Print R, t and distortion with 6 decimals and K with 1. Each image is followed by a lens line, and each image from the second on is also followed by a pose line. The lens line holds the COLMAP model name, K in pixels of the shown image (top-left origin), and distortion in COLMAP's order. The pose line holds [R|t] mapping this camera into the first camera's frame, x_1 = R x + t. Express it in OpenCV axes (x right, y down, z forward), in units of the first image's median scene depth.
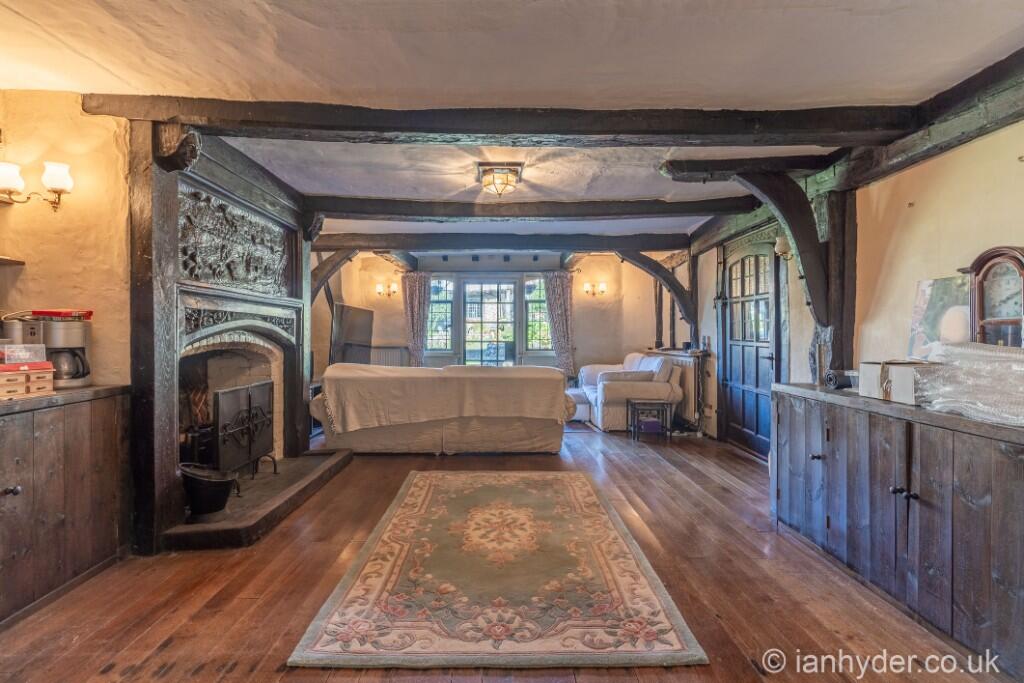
lens RADIAL K [[485.3, 0, 509.5], [0, 485.3, 336.1], [0, 0, 1]] dist [0.001481, 0.000172]
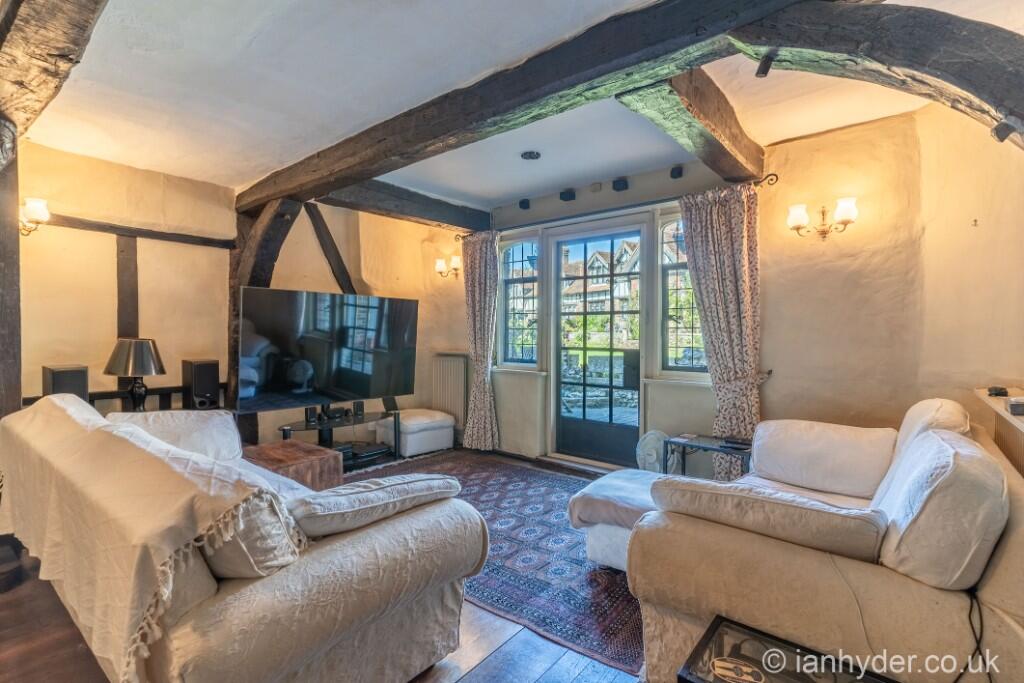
lens RADIAL K [[485.3, 0, 509.5], [0, 485.3, 336.1], [0, 0, 1]] dist [0.001481, 0.000172]
pose [[0.764913, 0.007656, -0.644088, 0.234586], [-0.000556, 0.999937, 0.011226, -0.009417], [0.644133, -0.008229, 0.764869, 0.553447]]
